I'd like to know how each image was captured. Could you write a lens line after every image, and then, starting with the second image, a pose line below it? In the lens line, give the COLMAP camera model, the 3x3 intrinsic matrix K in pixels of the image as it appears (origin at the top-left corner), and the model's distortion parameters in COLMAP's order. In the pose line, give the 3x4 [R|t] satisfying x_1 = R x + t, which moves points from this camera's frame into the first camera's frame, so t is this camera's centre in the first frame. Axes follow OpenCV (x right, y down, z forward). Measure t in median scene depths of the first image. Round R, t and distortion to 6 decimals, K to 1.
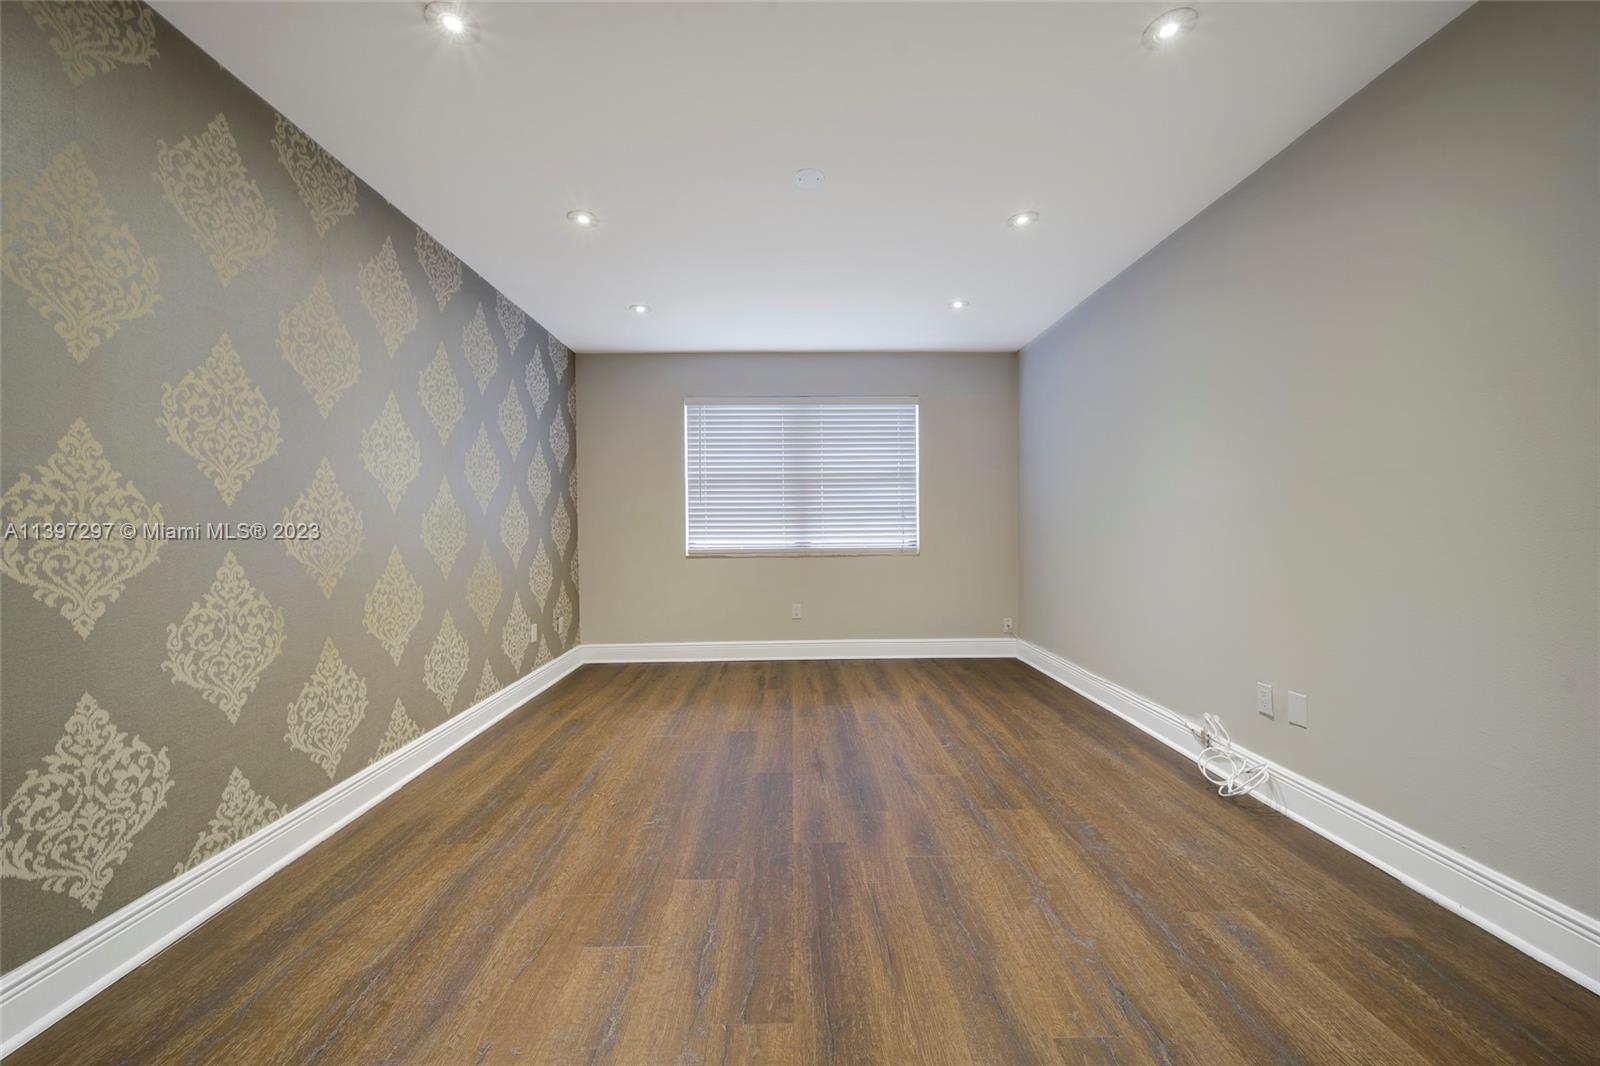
lens RADIAL K [[561.6, 0, 800.5], [0, 561.6, 530.5], [0, 0, 1]] dist [-0.001605, -0.000403]
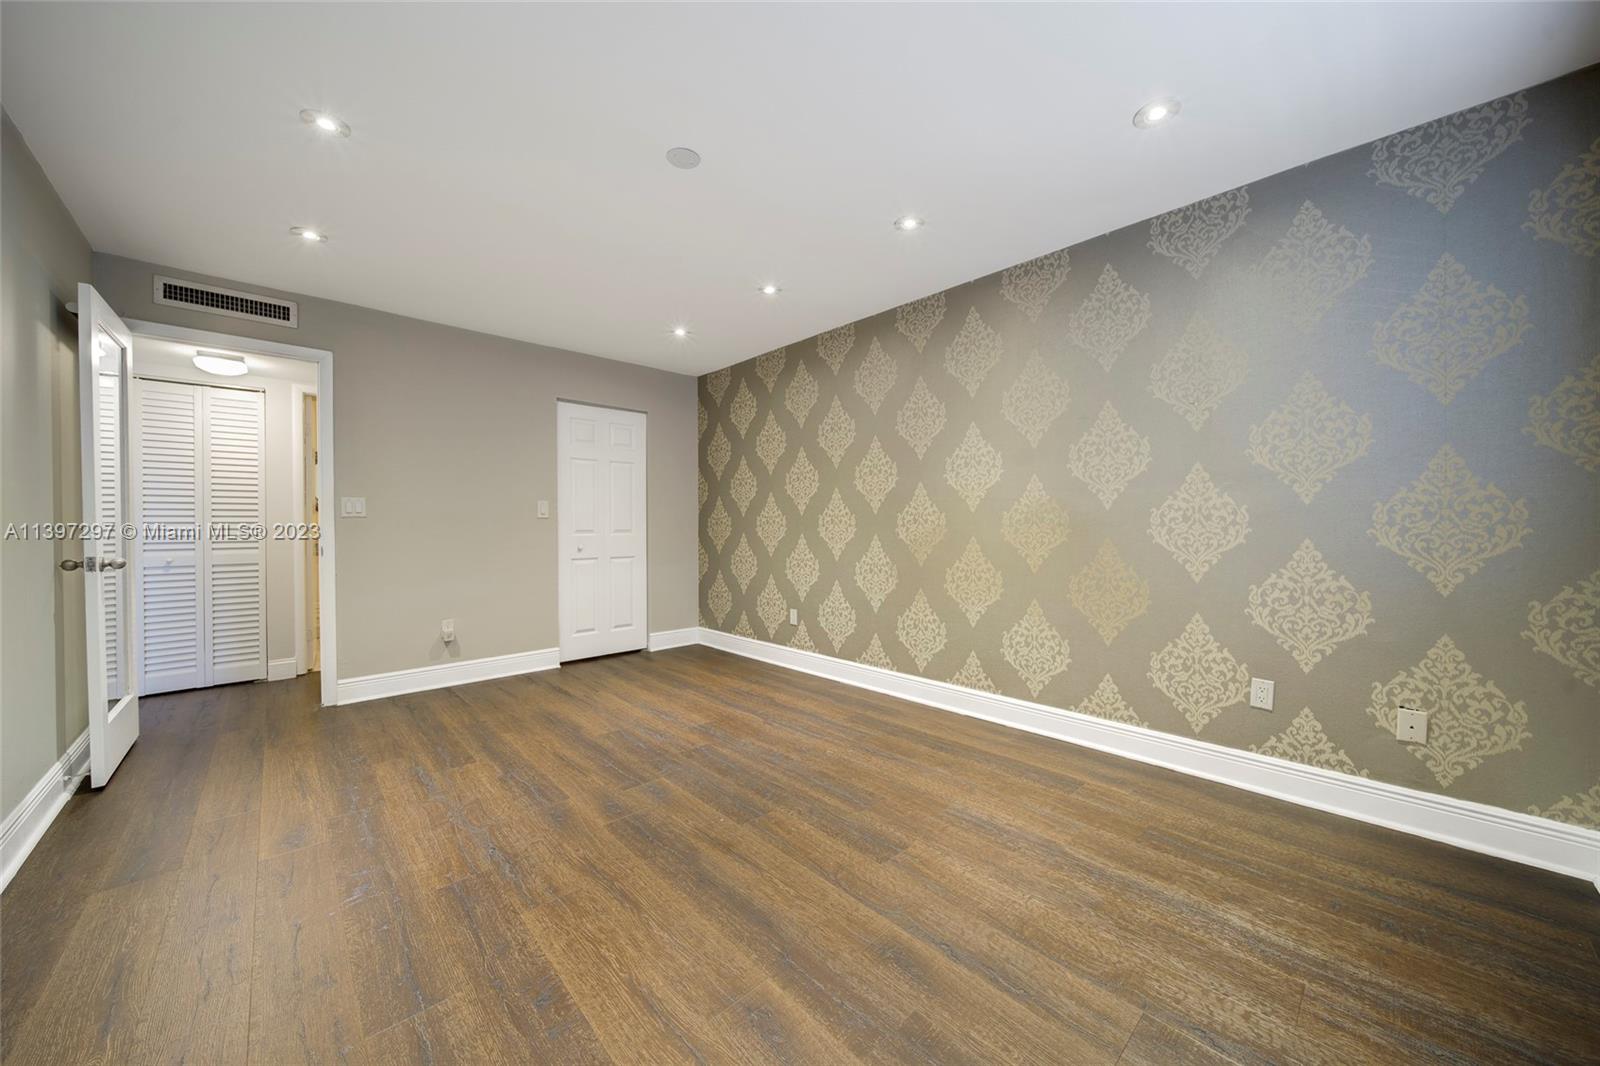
lens RADIAL K [[561.6, 0, 801.5], [0, 561.6, 529.1], [0, 0, 1]] dist [-0.001605, -0.000403]
pose [[-0.740421, 0.015720, -0.671959, 0.415806], [0.005274, 0.999832, 0.017580, -0.014977], [0.672122, 0.009472, -0.740380, 1.486183]]
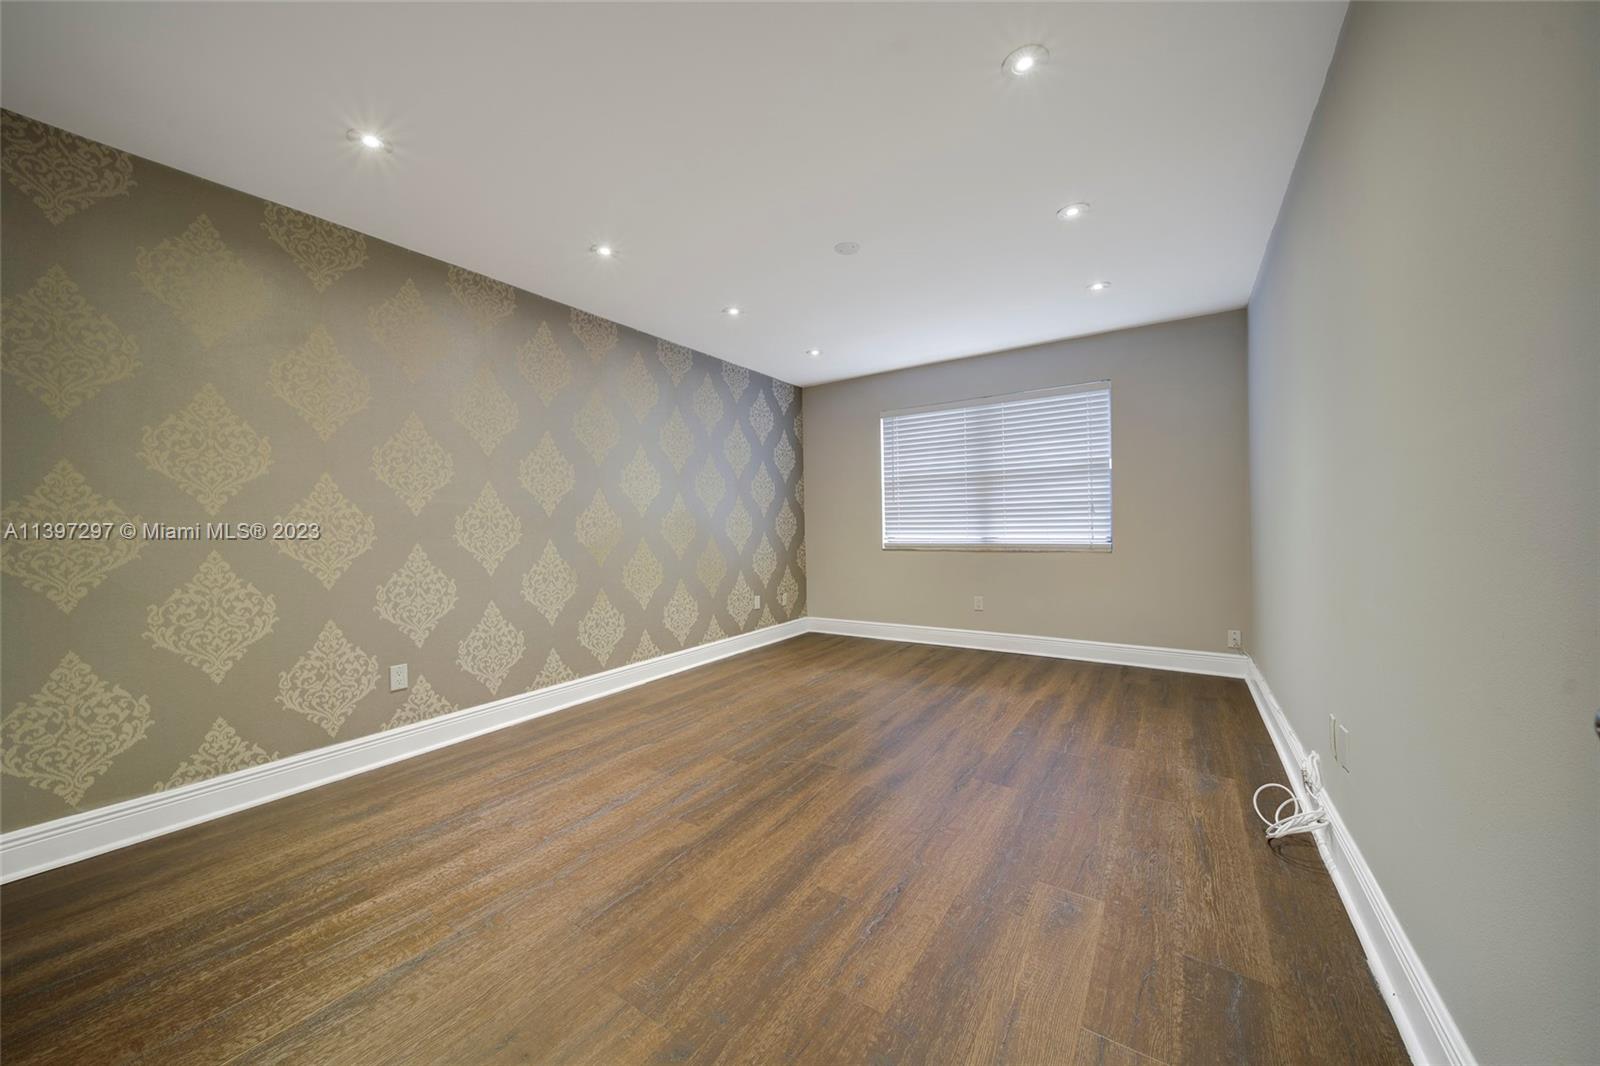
lens RADIAL K [[561.6, 0, 800.9], [0, 561.6, 531.3], [0, 0, 1]] dist [-0.001605, -0.000403]
pose [[0.820512, 0.001598, -0.571627, 0.526269], [0.005190, 0.999934, 0.010246, -0.005007], [0.571606, -0.011374, 0.820449, -0.080453]]
